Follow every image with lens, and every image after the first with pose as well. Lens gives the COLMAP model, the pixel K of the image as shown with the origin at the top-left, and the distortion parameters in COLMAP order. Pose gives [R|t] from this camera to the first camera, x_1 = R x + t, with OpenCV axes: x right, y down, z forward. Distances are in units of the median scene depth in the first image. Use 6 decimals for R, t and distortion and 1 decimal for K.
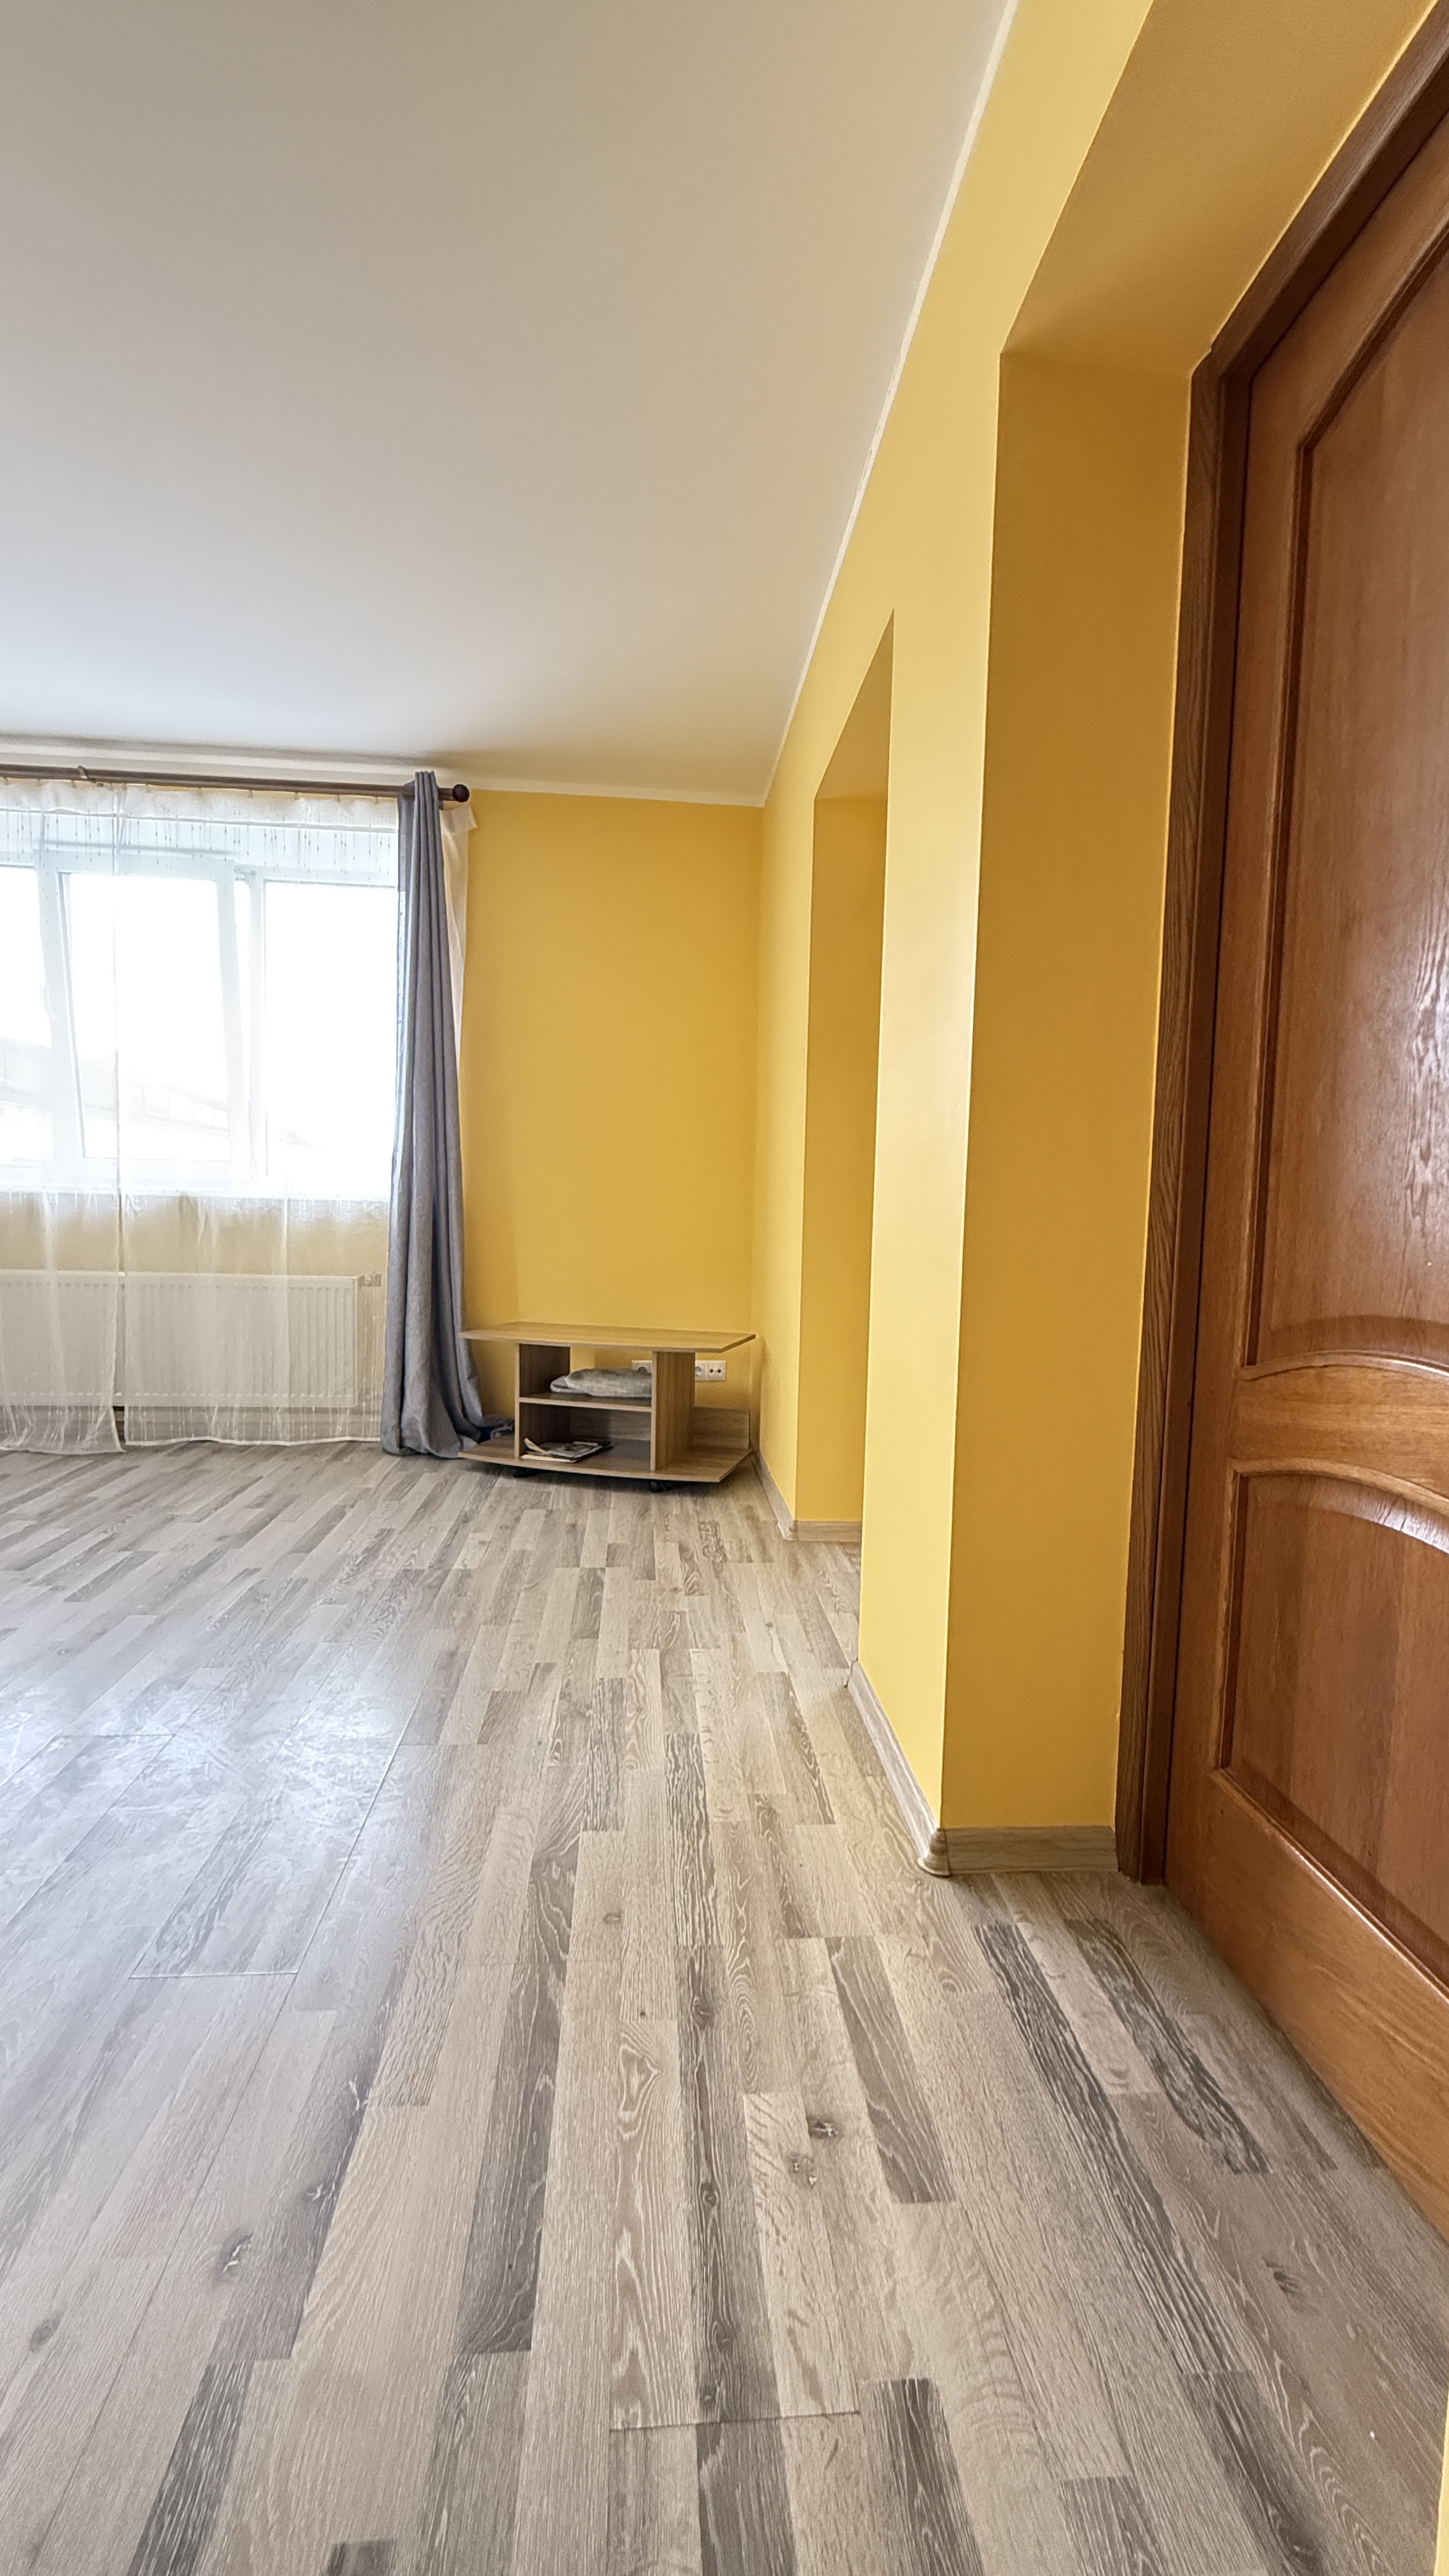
lens RADIAL K [[1019.5, 0, 724.5], [0, 1019.5, 1288.0], [0, 0, 1]] dist [-0.000124, 0.000258]
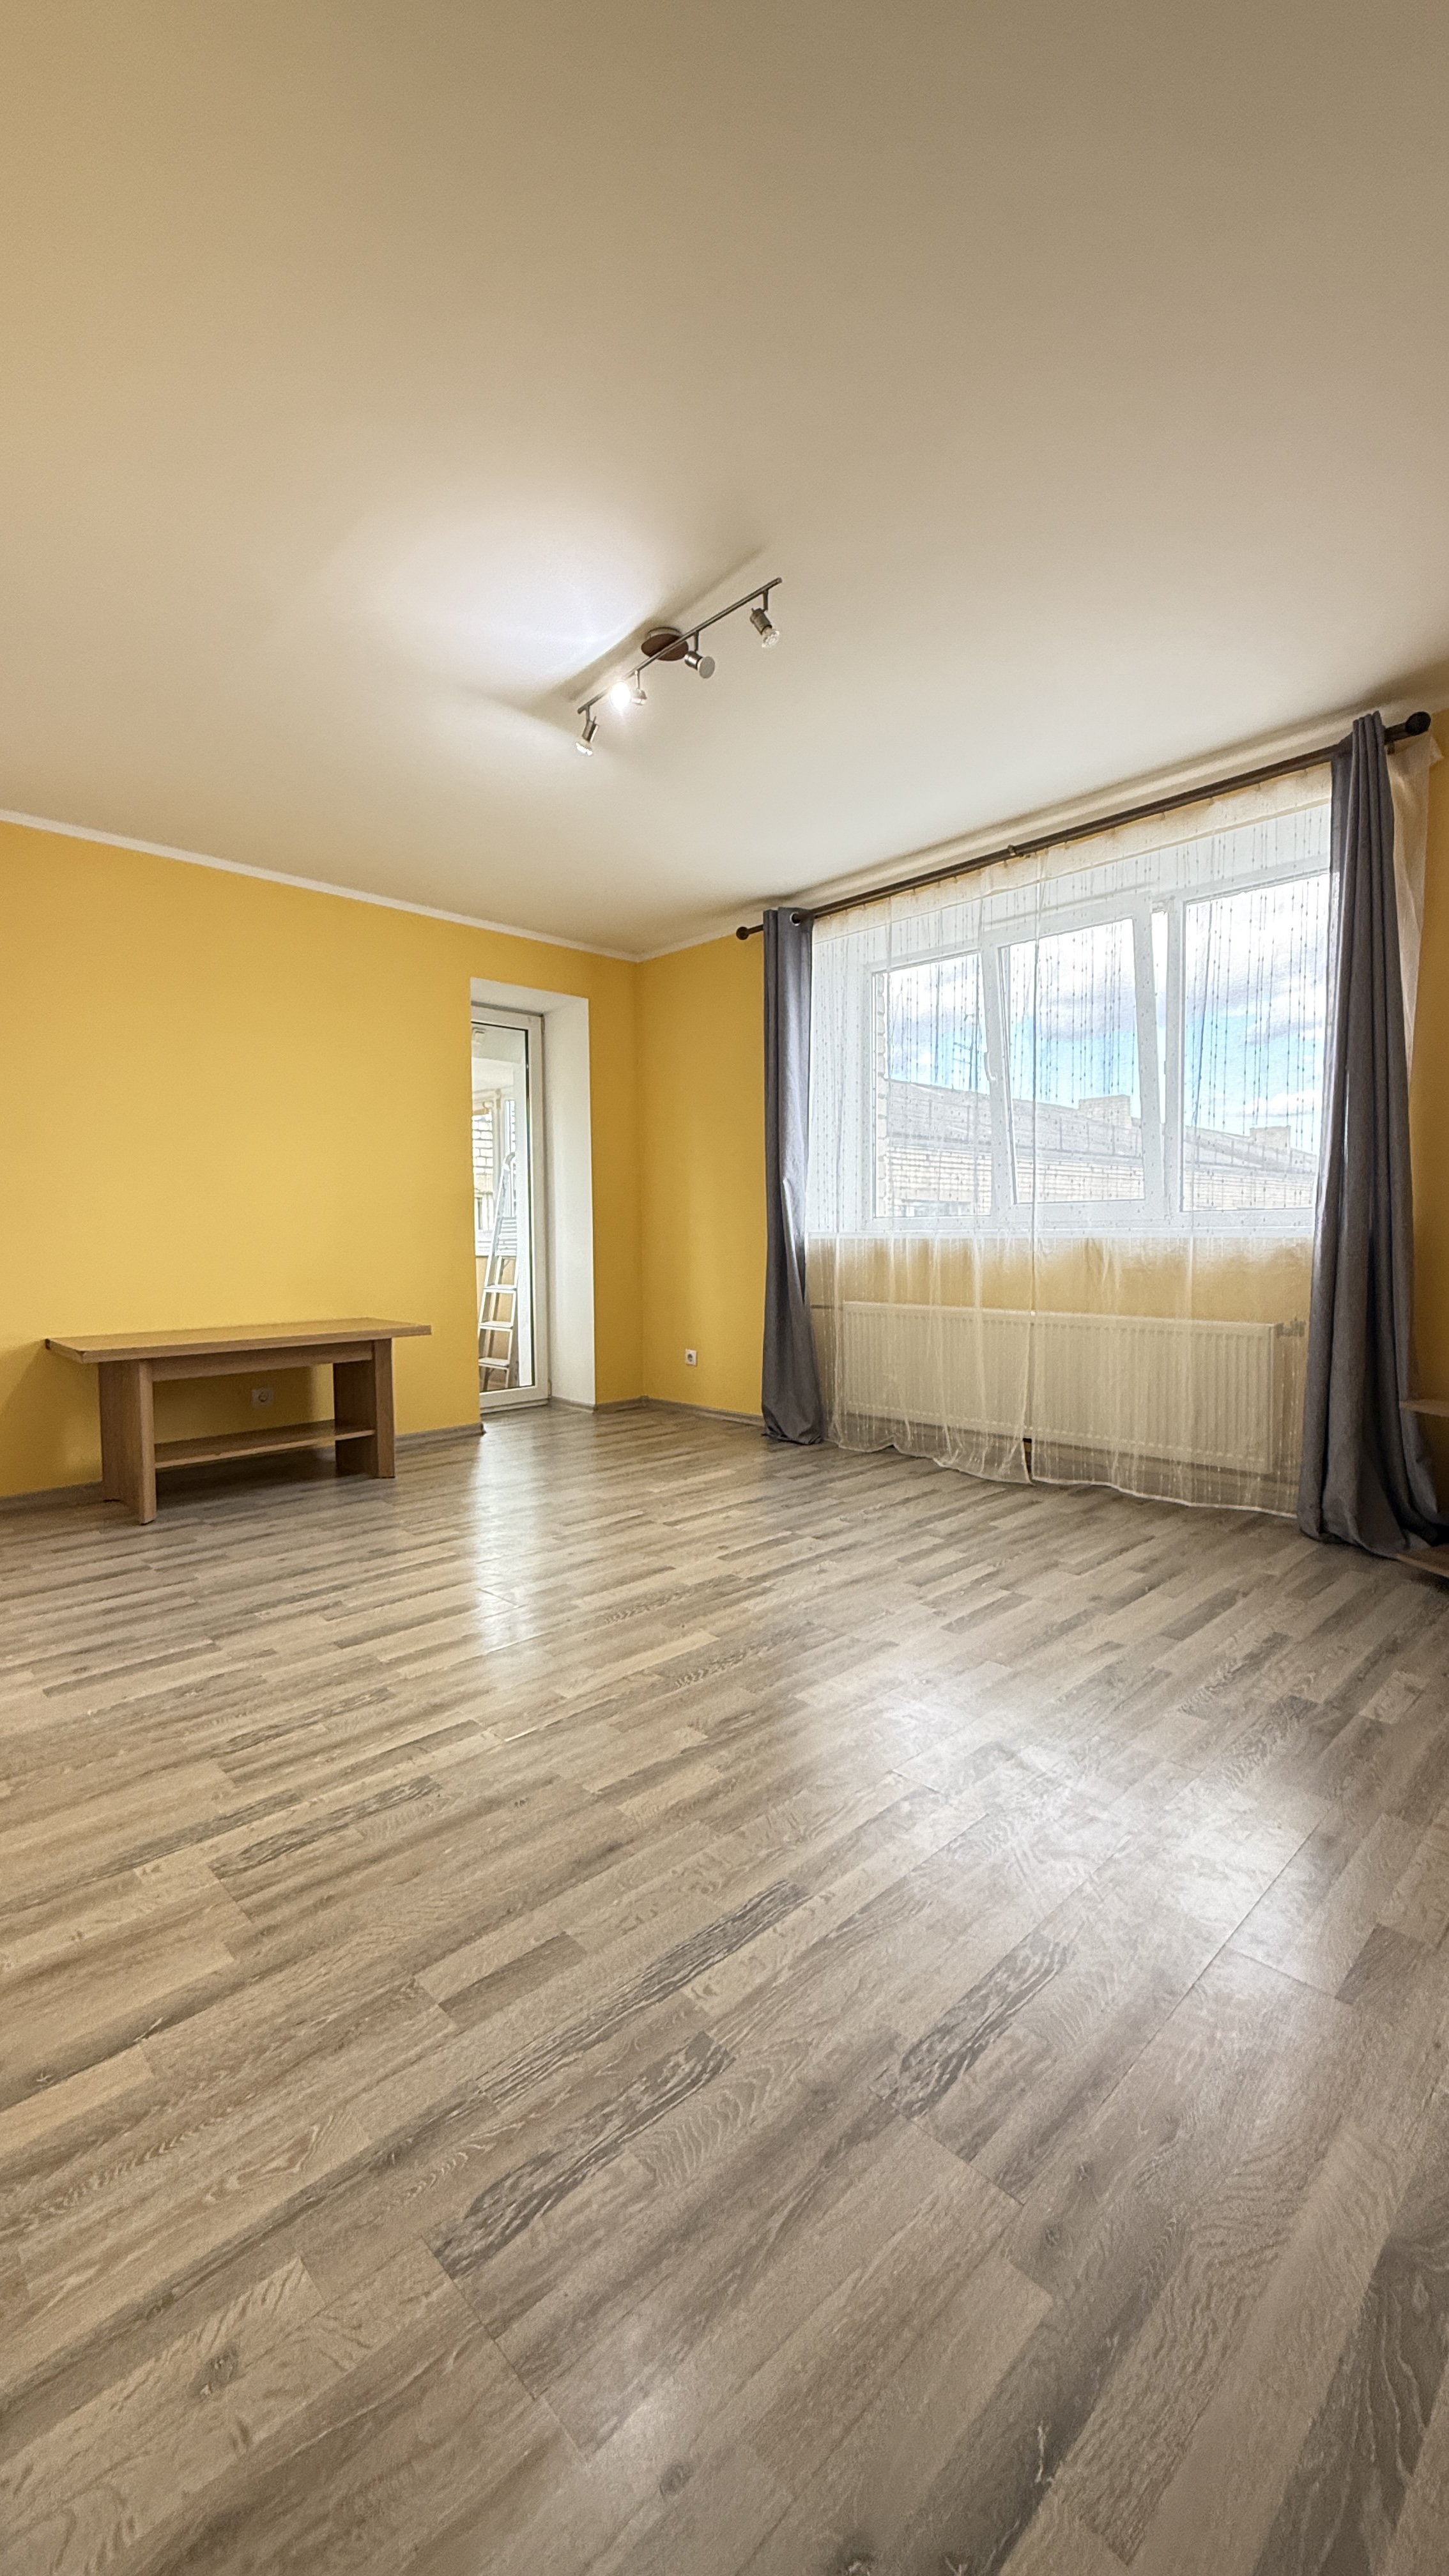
lens RADIAL K [[1019.5, 0, 724.5], [0, 1019.5, 1288.0], [0, 0, 1]] dist [-0.000124, 0.000258]
pose [[0.631245, 0.010146, -0.775517, 0.021570], [-0.032660, 0.999375, -0.013510, -0.017882], [0.774895, 0.033857, 0.631182, 0.098016]]
